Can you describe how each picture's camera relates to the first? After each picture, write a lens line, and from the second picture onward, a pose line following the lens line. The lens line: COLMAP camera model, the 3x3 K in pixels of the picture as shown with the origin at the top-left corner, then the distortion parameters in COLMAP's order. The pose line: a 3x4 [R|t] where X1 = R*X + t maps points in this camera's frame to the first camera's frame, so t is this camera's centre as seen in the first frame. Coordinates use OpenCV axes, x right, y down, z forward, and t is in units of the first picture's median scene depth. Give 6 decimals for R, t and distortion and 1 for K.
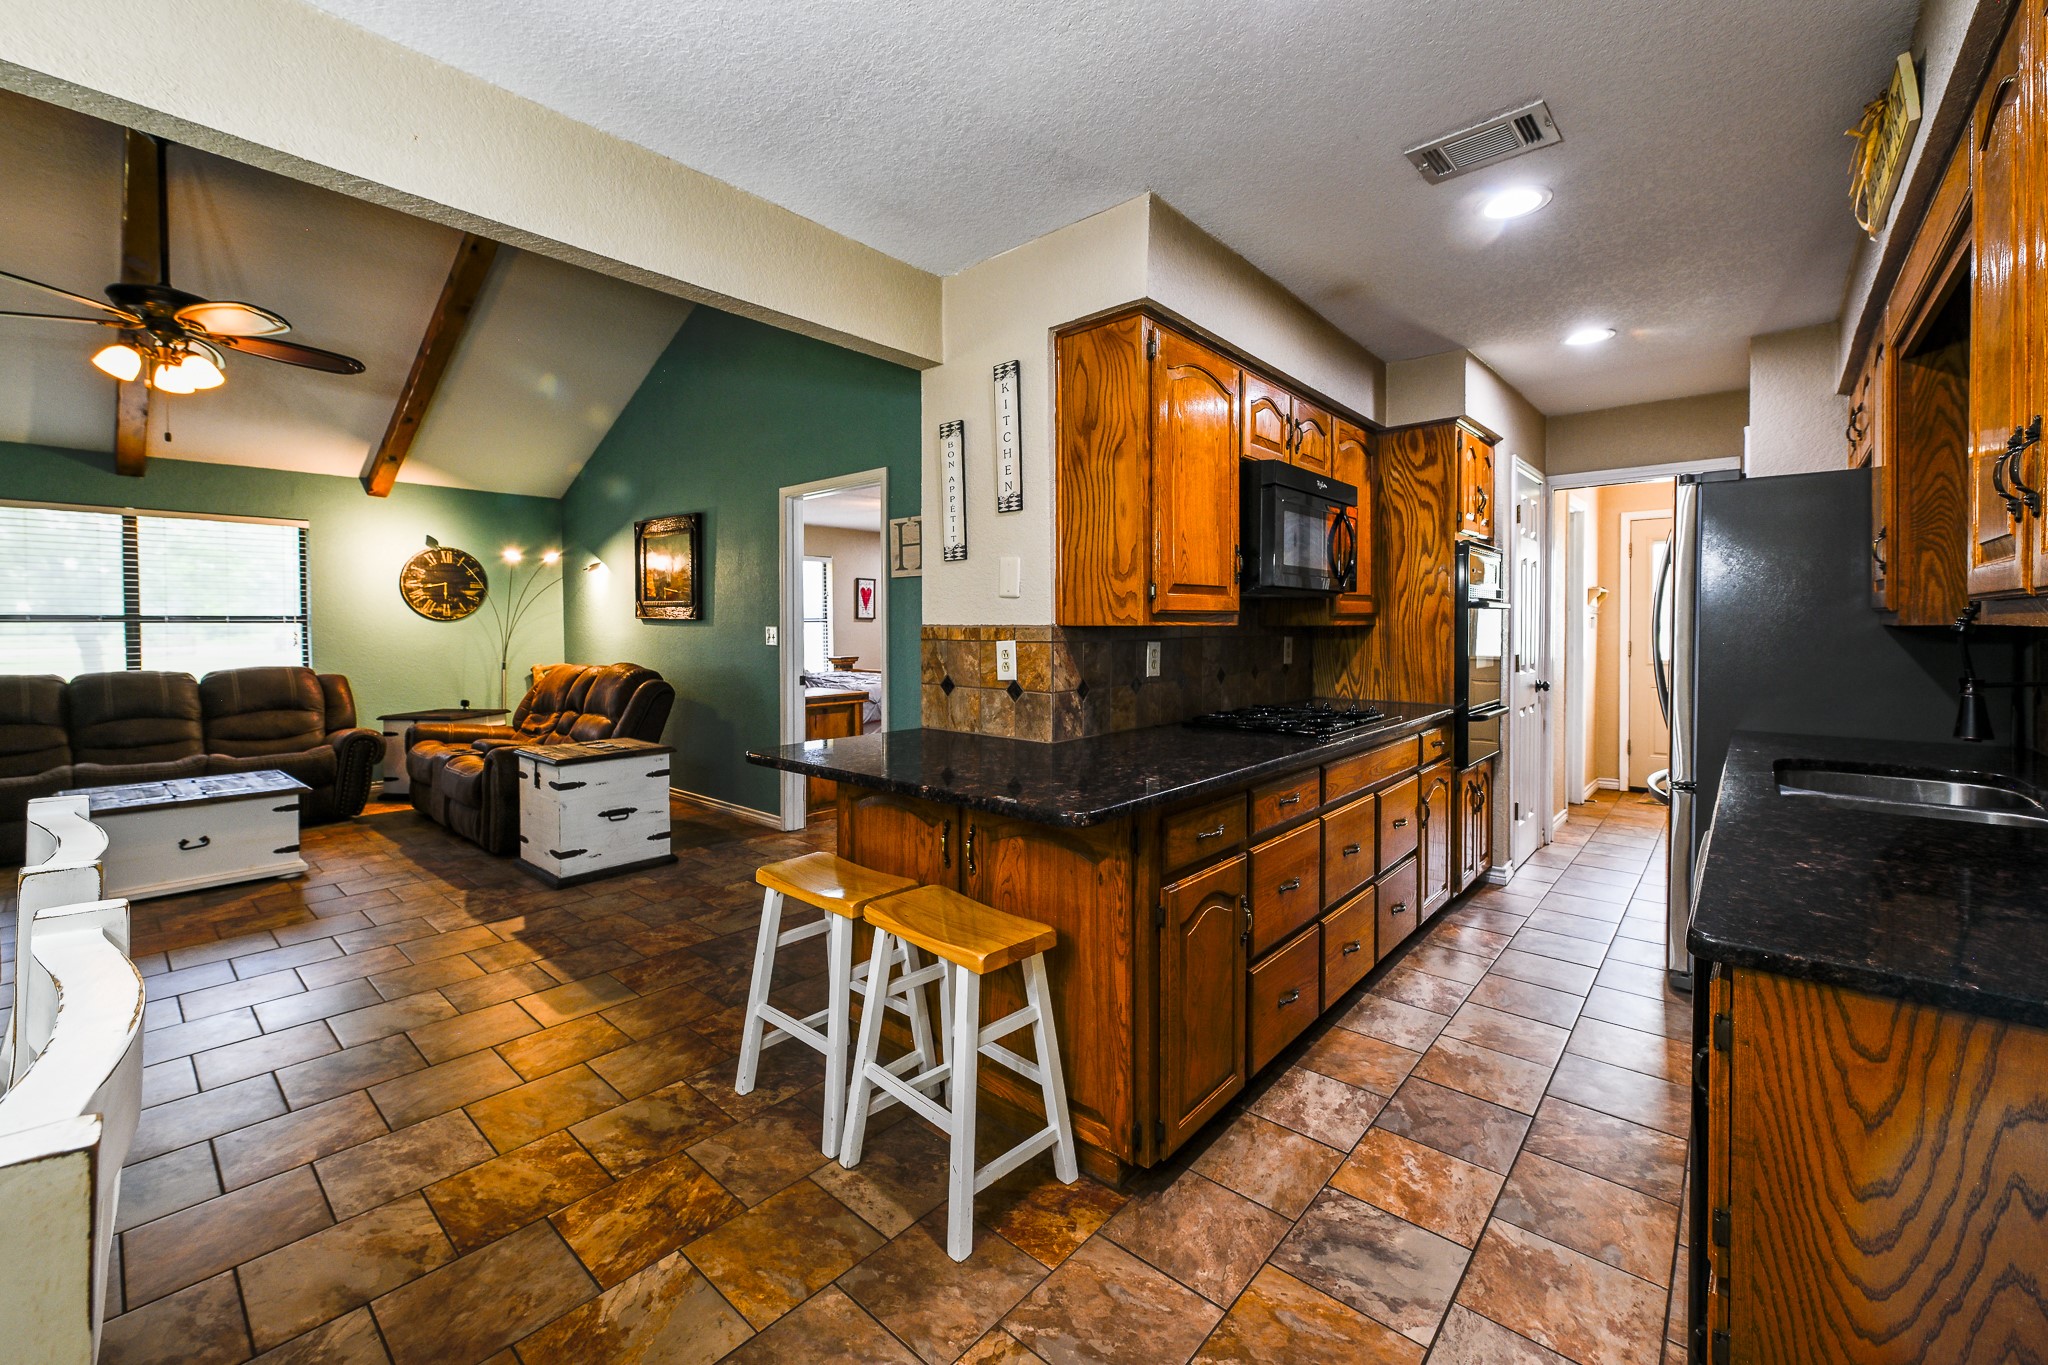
lens RADIAL K [[846.4, 0, 1021.0], [0, 846.4, 640.0], [0, 0, 1]] dist [0.003860, -0.000999]
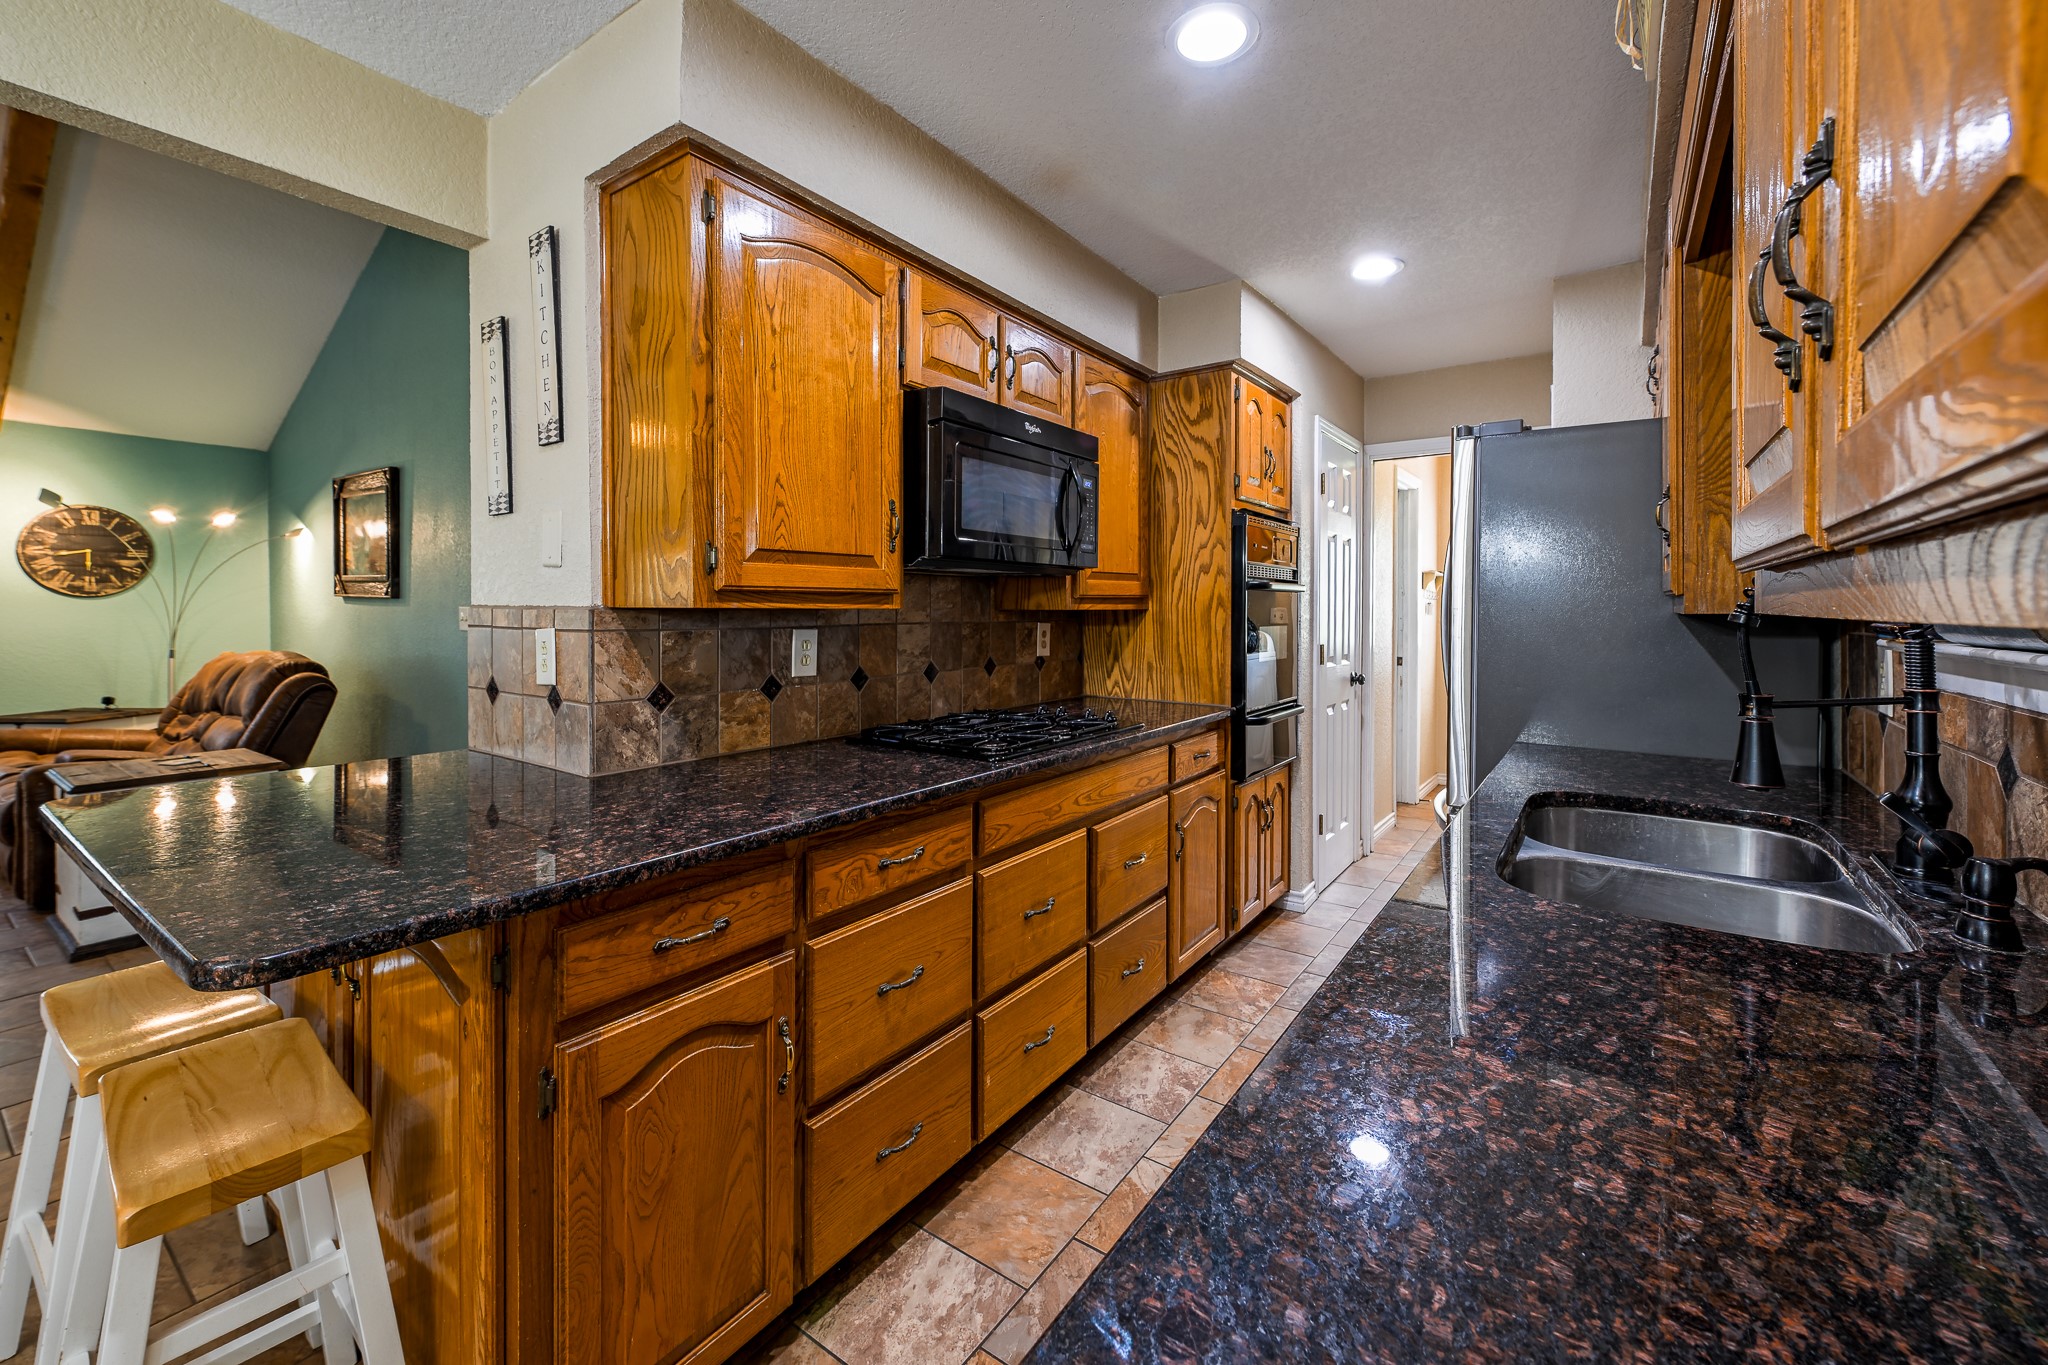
lens RADIAL K [[846.4, 0, 1043.8], [0, 846.4, 615.8], [0, 0, 1]] dist [0.003860, -0.000999]
pose [[0.993502, 0.005239, 0.113696, 0.302362], [-0.004235, 0.999950, -0.009076, -0.004657], [-0.113738, 0.008536, 0.993474, 0.248660]]
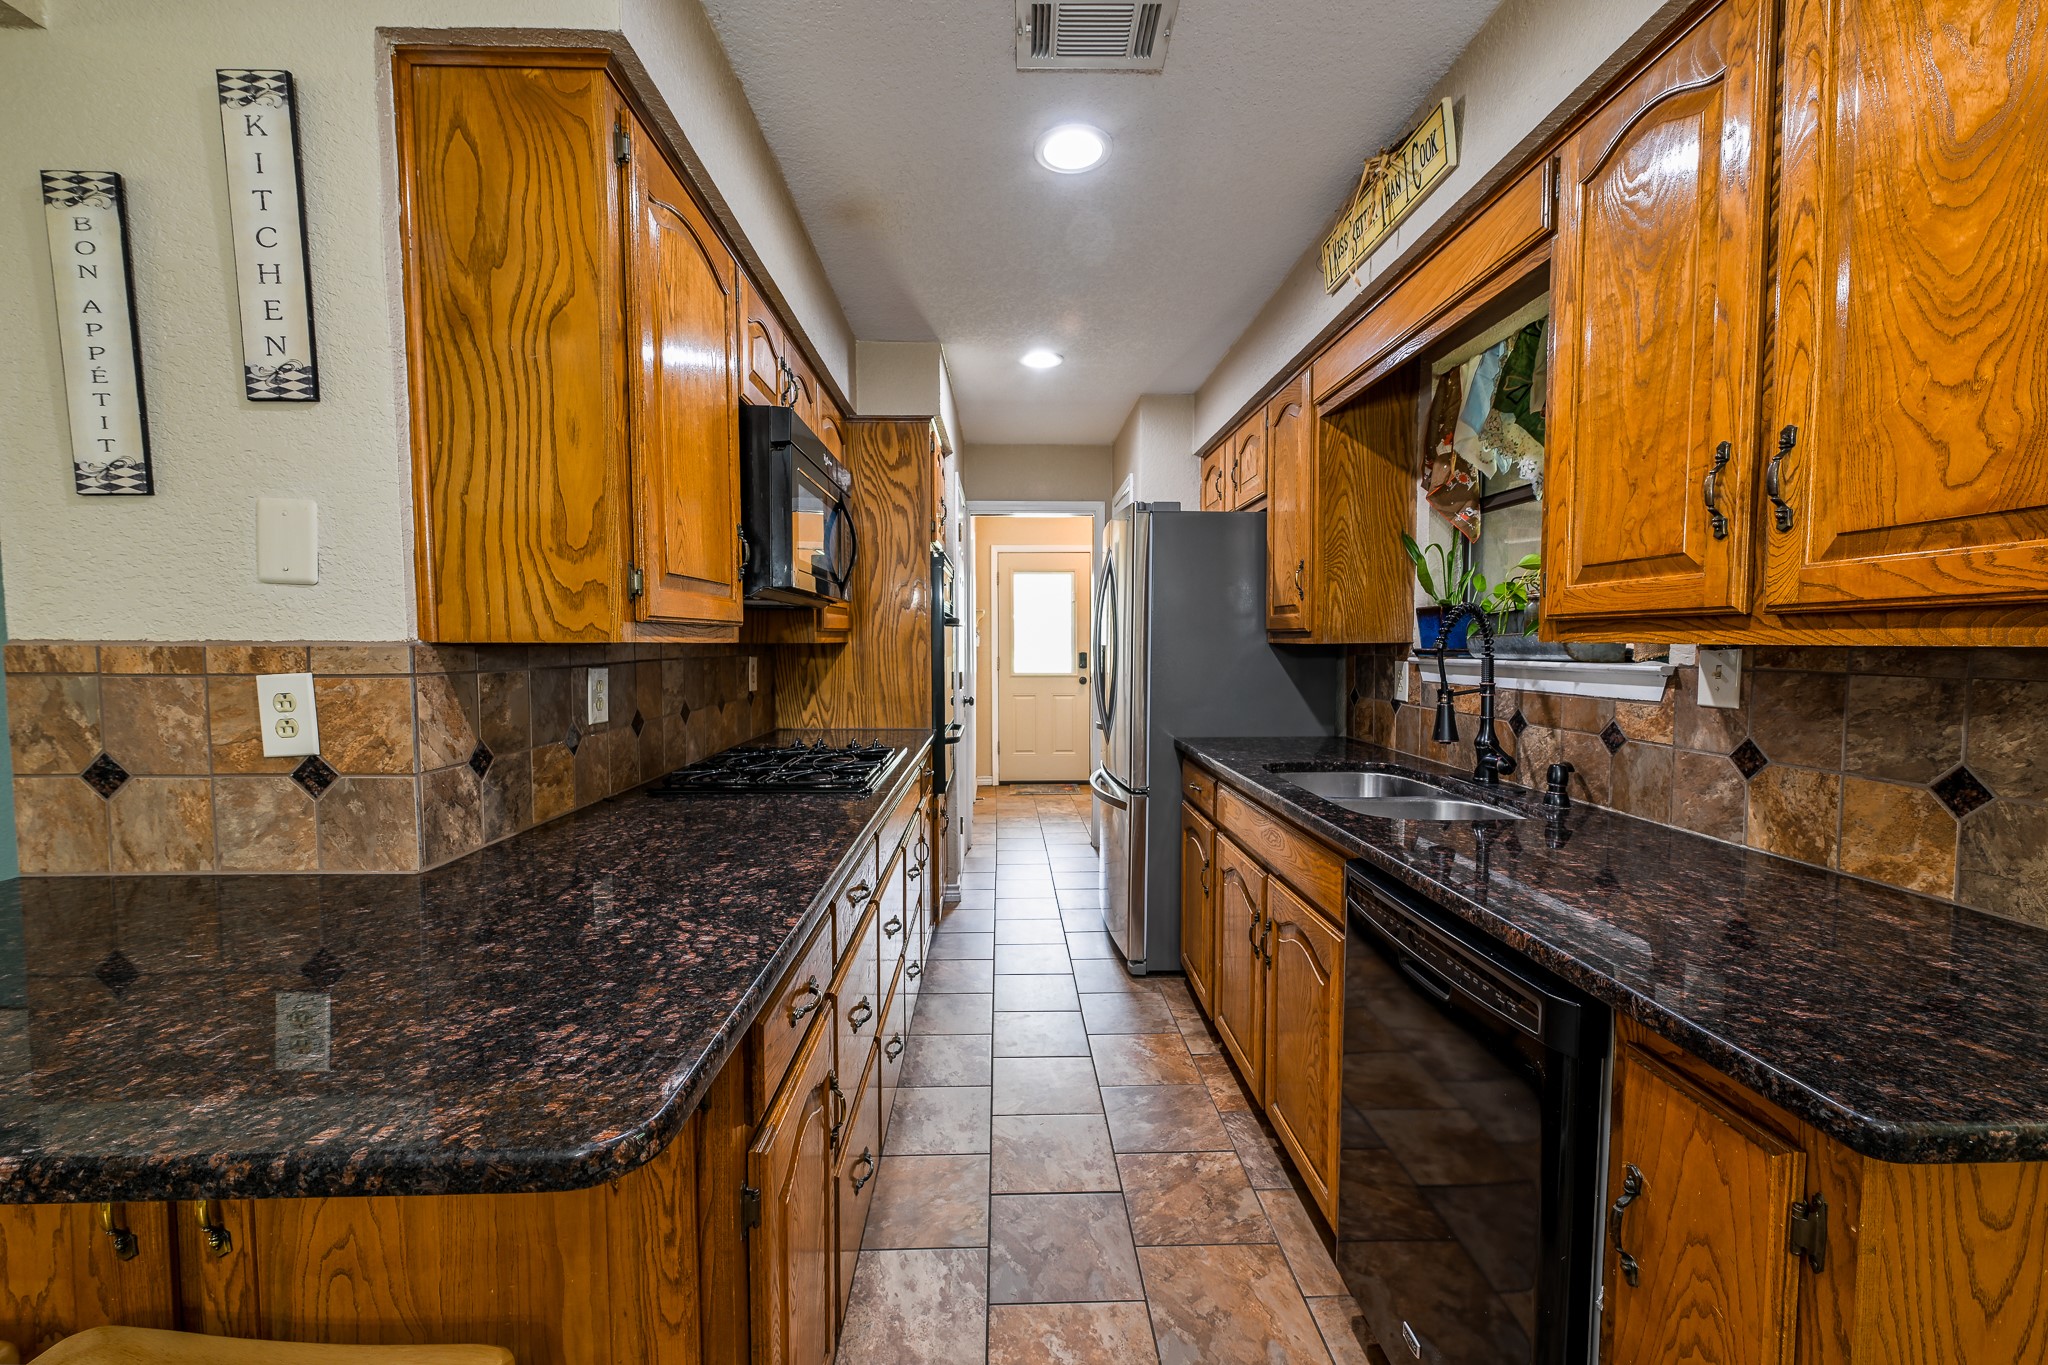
lens RADIAL K [[804.3, 0, 1032.0], [0, 804.3, 687.1], [0, 0, 1]] dist [0.002491, -0.000539]
pose [[0.721873, -0.036208, 0.691077, -0.026745], [0.010186, 0.999078, 0.041705, -0.005892], [-0.691950, -0.023067, 0.721577, 0.367433]]
